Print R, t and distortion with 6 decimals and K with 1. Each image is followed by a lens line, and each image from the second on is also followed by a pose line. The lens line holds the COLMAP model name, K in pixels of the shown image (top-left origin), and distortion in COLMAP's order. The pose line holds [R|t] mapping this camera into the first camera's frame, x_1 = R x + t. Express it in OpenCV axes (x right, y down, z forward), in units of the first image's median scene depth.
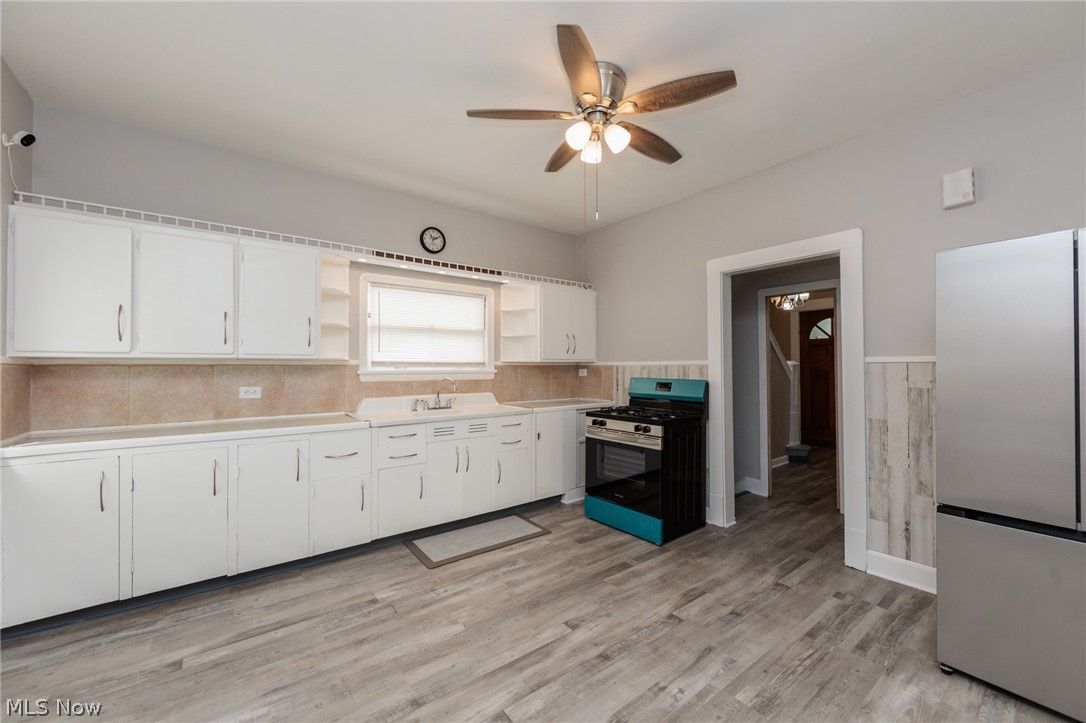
lens RADIAL K [[422.9, 0, 547.0], [0, 422.9, 363.6], [0, 0, 1]] dist [-0.003391, -0.000596]
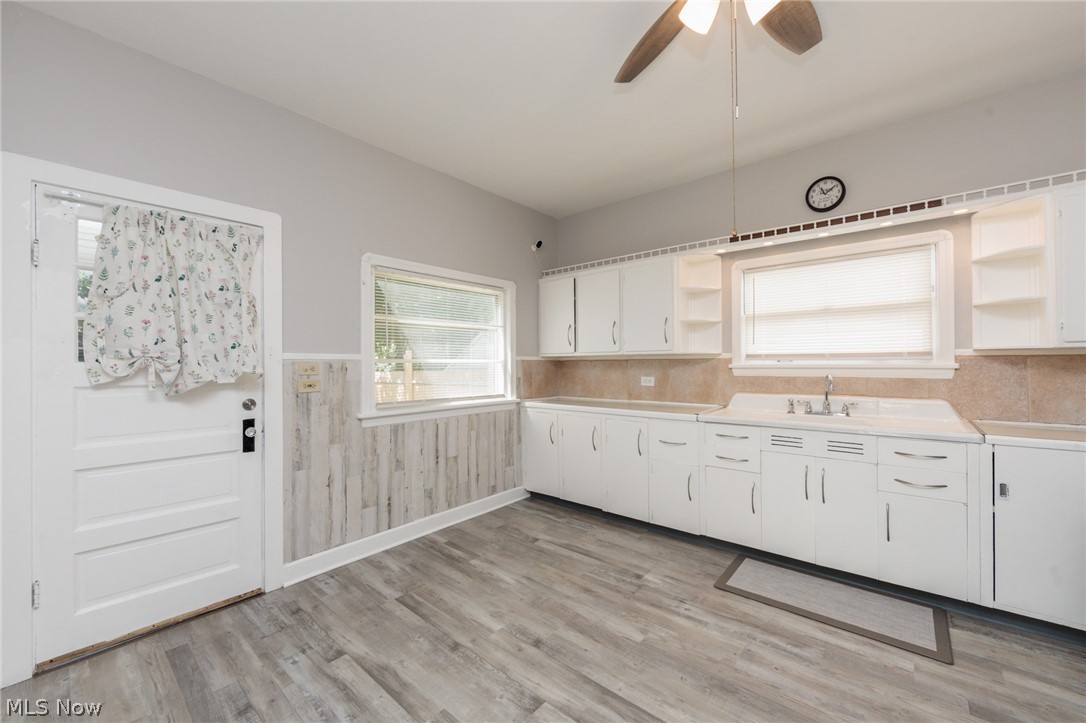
lens RADIAL K [[422.9, 0, 544.2], [0, 422.9, 363.5], [0, 0, 1]] dist [-0.003391, -0.000596]
pose [[0.208325, 0.001192, -0.978059, 0.522348], [0.015578, 0.999868, 0.004537, 0.005128], [0.977936, -0.016182, 0.208279, 0.473856]]
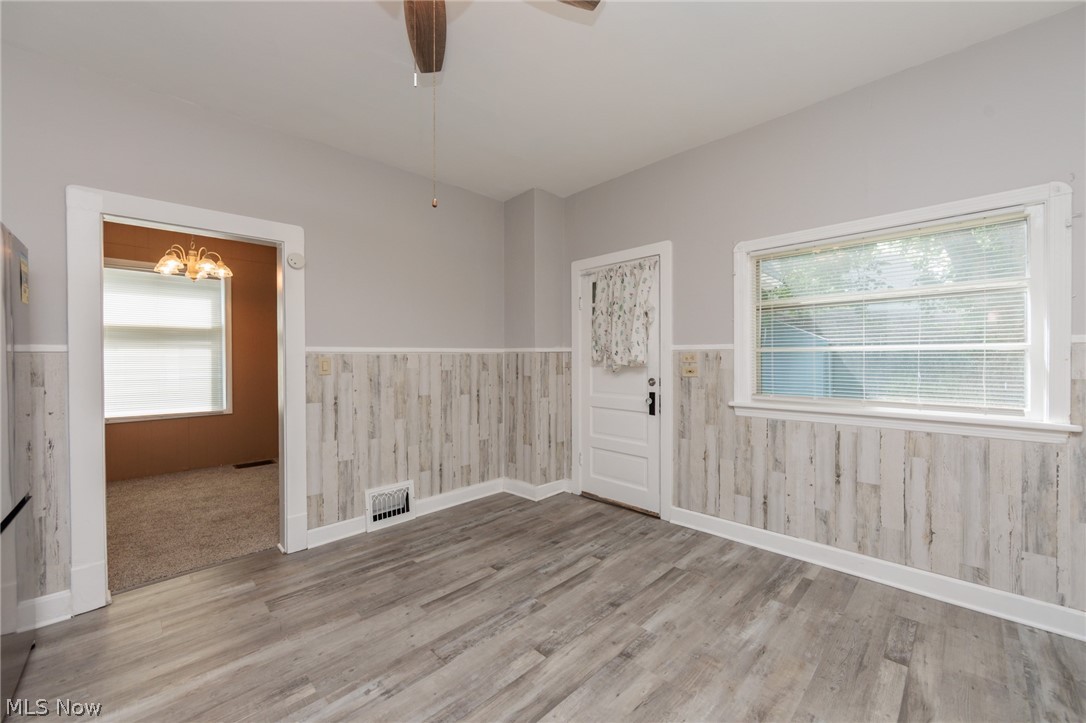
lens RADIAL K [[422.9, 0, 547.7], [0, 422.9, 362.9], [0, 0, 1]] dist [-0.003391, -0.000596]
pose [[-0.991255, 0.011902, -0.131425, 0.018530], [0.011469, 0.999926, 0.004051, 0.018528], [0.131463, 0.002509, -0.991318, 1.252544]]
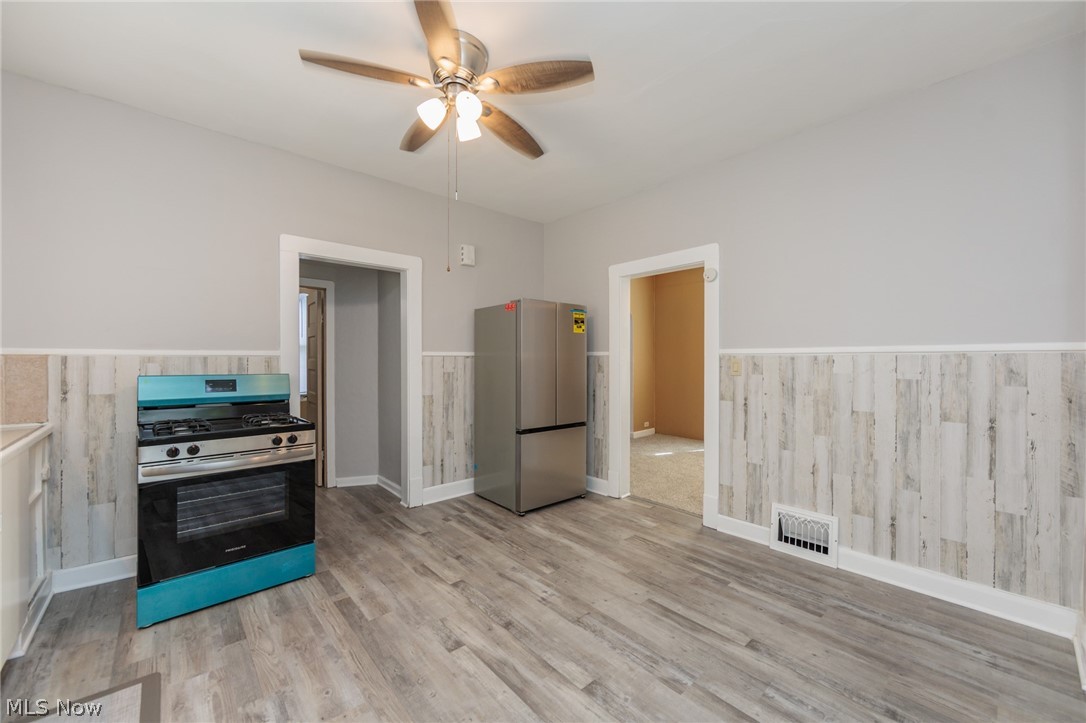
lens RADIAL K [[422.9, 0, 545.3], [0, 422.9, 362.7], [0, 0, 1]] dist [-0.003391, -0.000596]
pose [[-0.074829, -0.005818, 0.997179, -0.664914], [-0.007649, 0.999957, 0.005260, 0.010034], [-0.997167, -0.007234, -0.074870, 0.693478]]
